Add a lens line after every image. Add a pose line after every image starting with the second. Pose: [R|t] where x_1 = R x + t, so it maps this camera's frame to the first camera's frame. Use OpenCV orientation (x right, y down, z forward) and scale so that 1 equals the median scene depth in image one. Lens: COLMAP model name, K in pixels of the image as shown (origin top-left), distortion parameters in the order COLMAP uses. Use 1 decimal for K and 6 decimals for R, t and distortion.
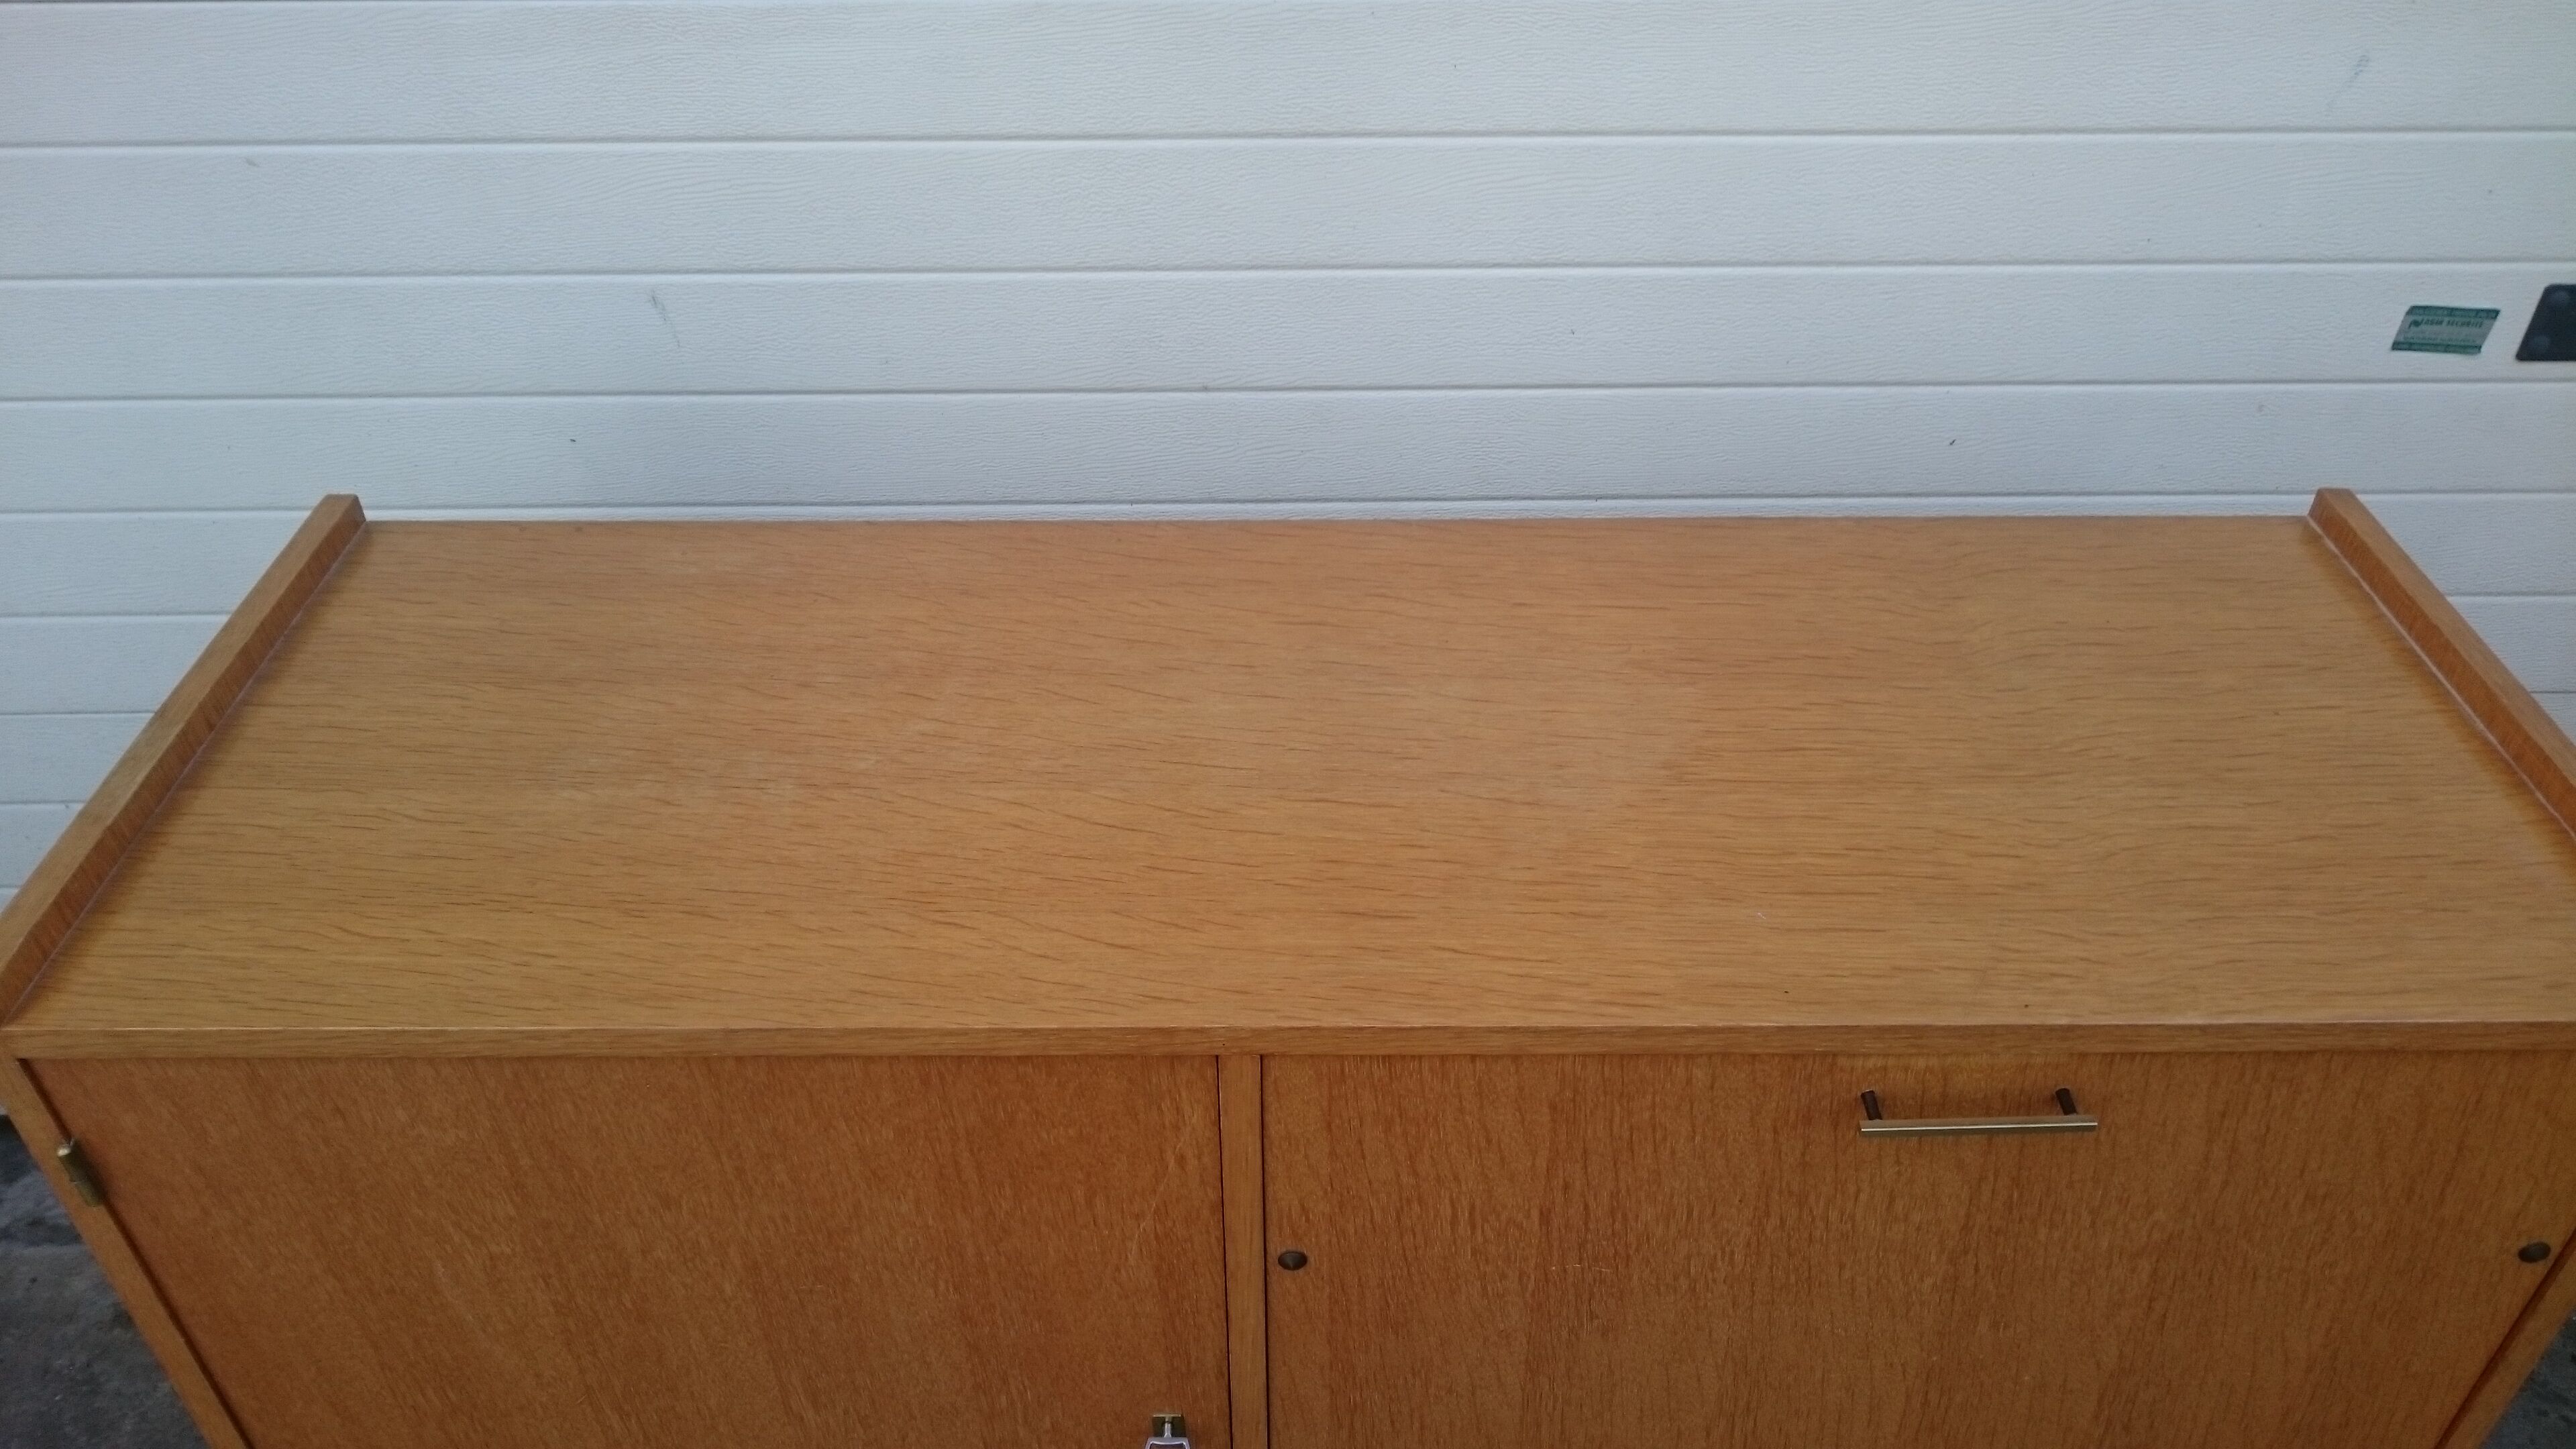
lens RADIAL K [[1970.5, 0, 1291.2], [0, 1970.5, 927.3], [0, 0, 1]] dist [0.010676, -0.026762]
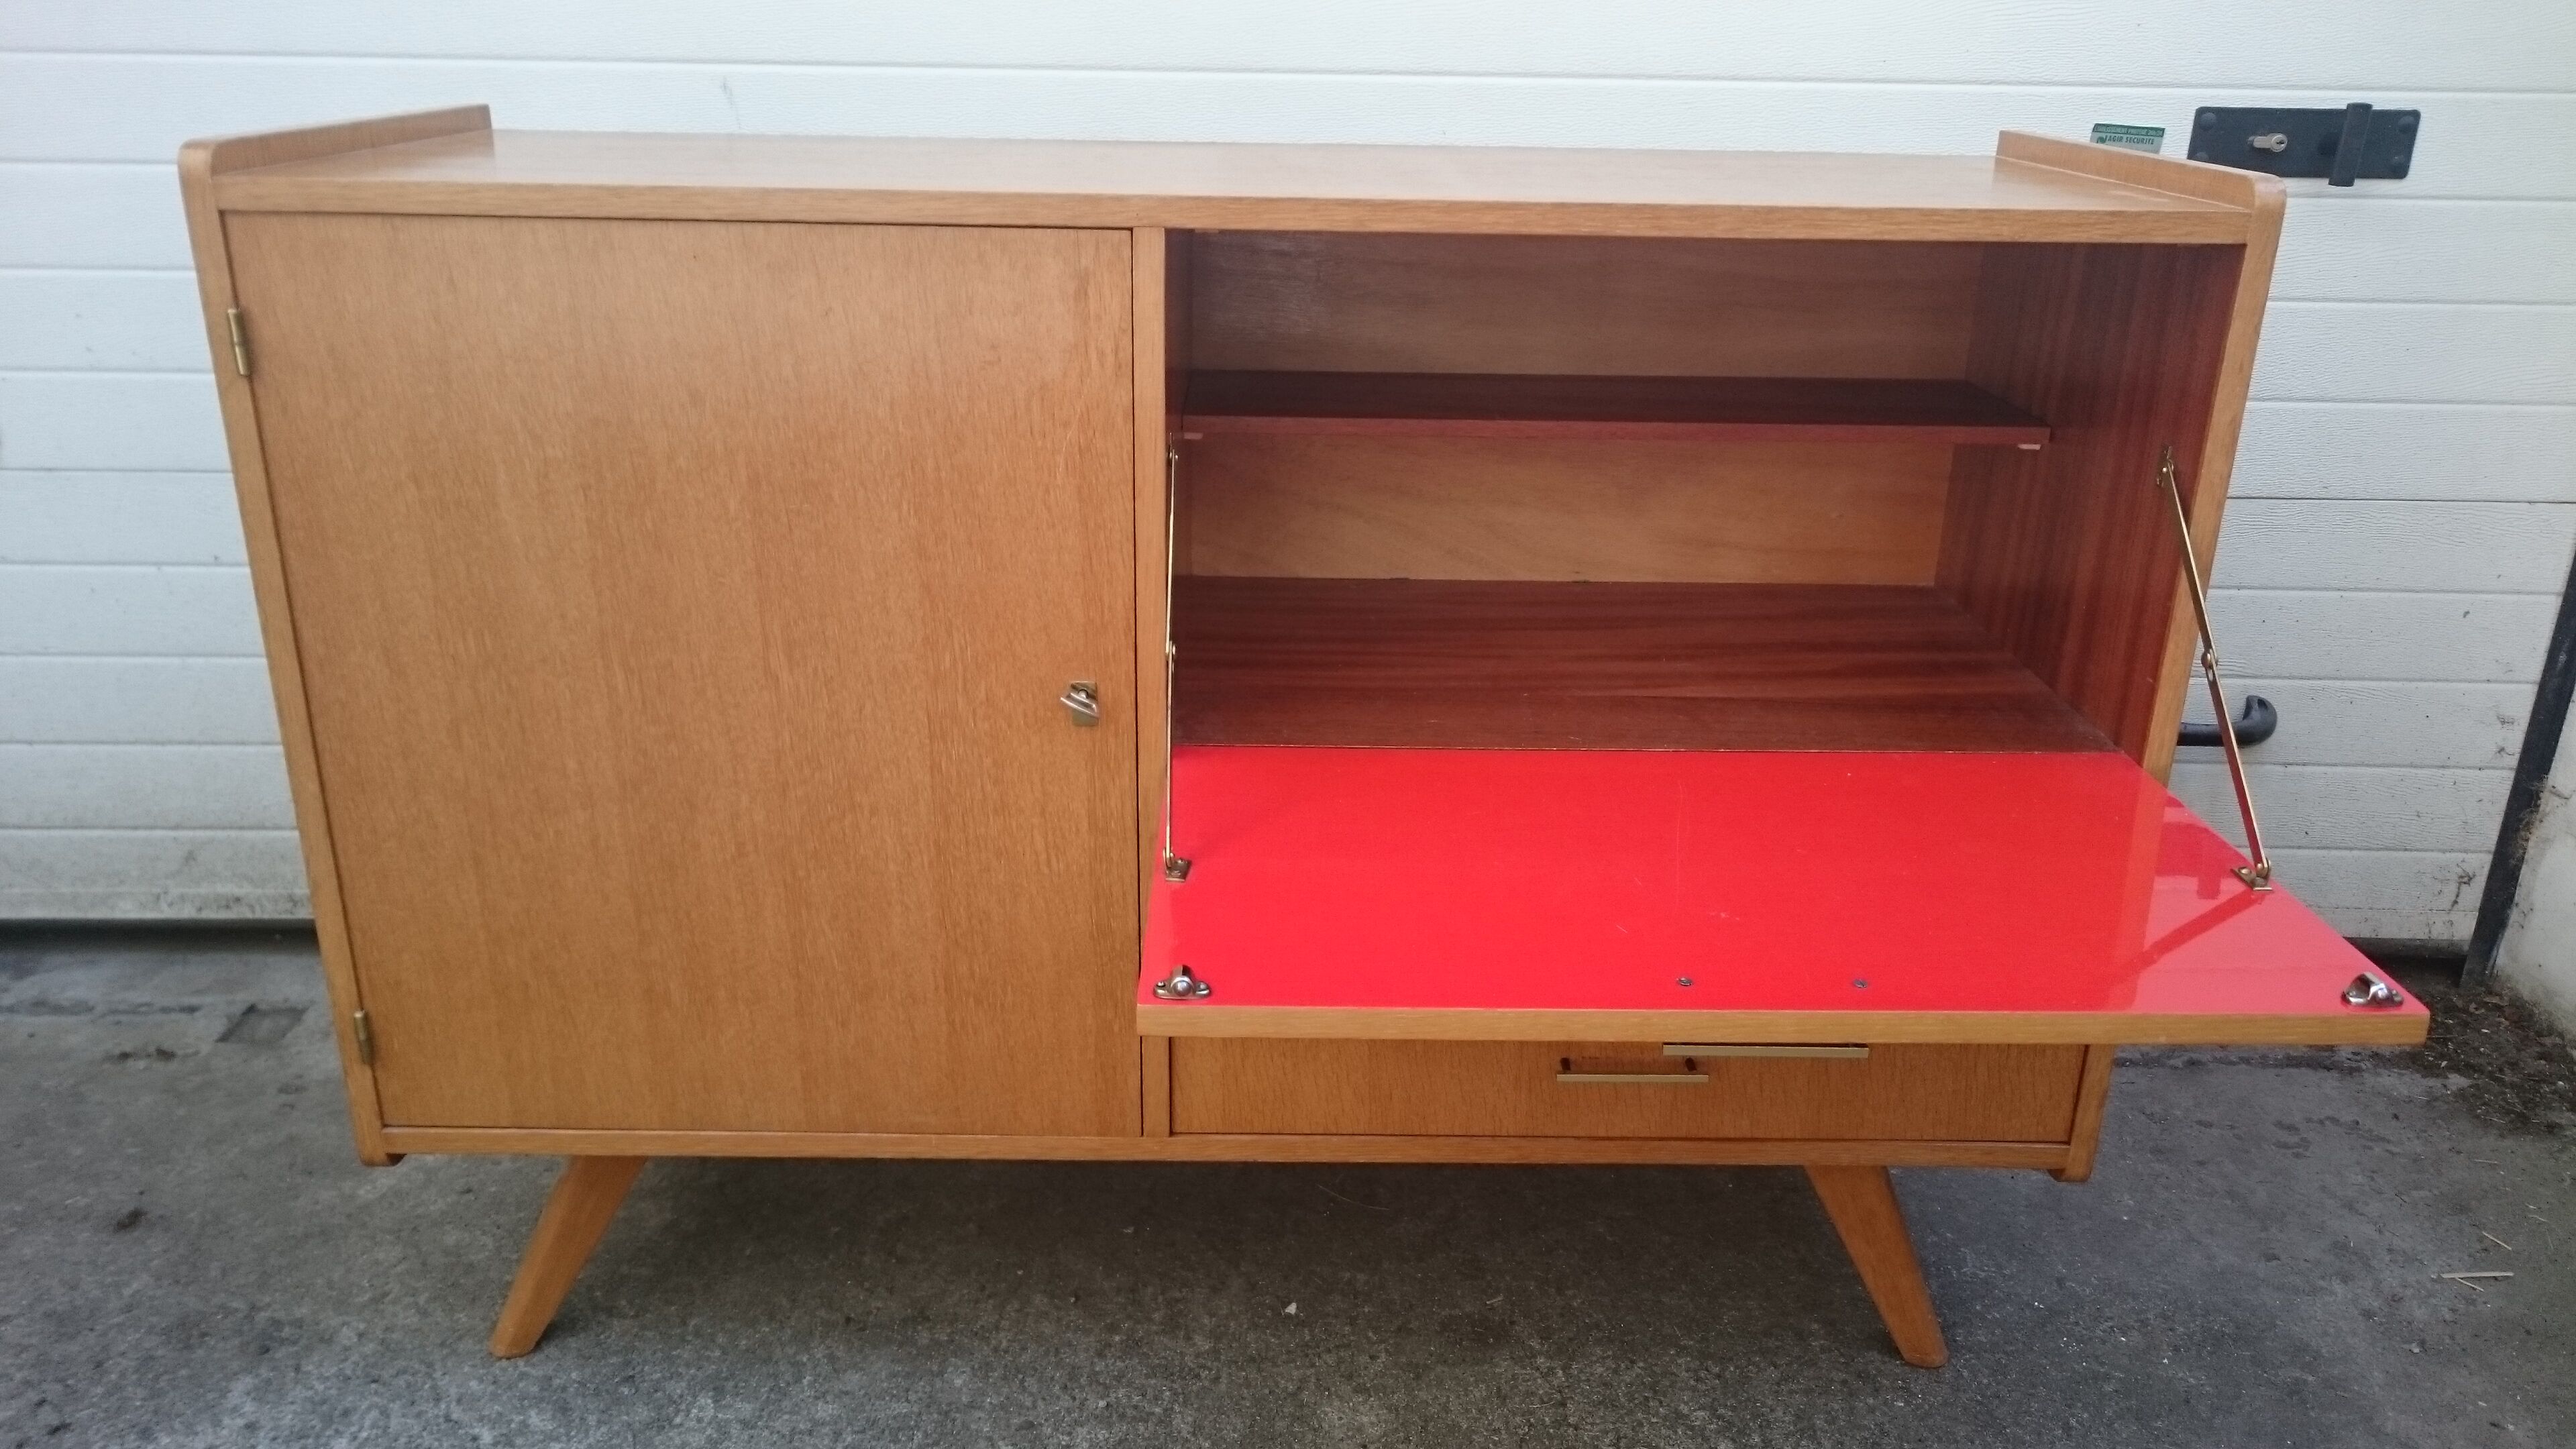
lens RADIAL K [[2027.2, 0, 1288.1], [0, 2027.2, 929.9], [0, 0, 1]] dist [0.000203, -0.007373]
pose [[0.999685, 0.022985, 0.010058, 0.056792], [-0.019178, 0.958523, -0.284369, 0.792608], [-0.016178, 0.284086, 0.958662, -0.150181]]
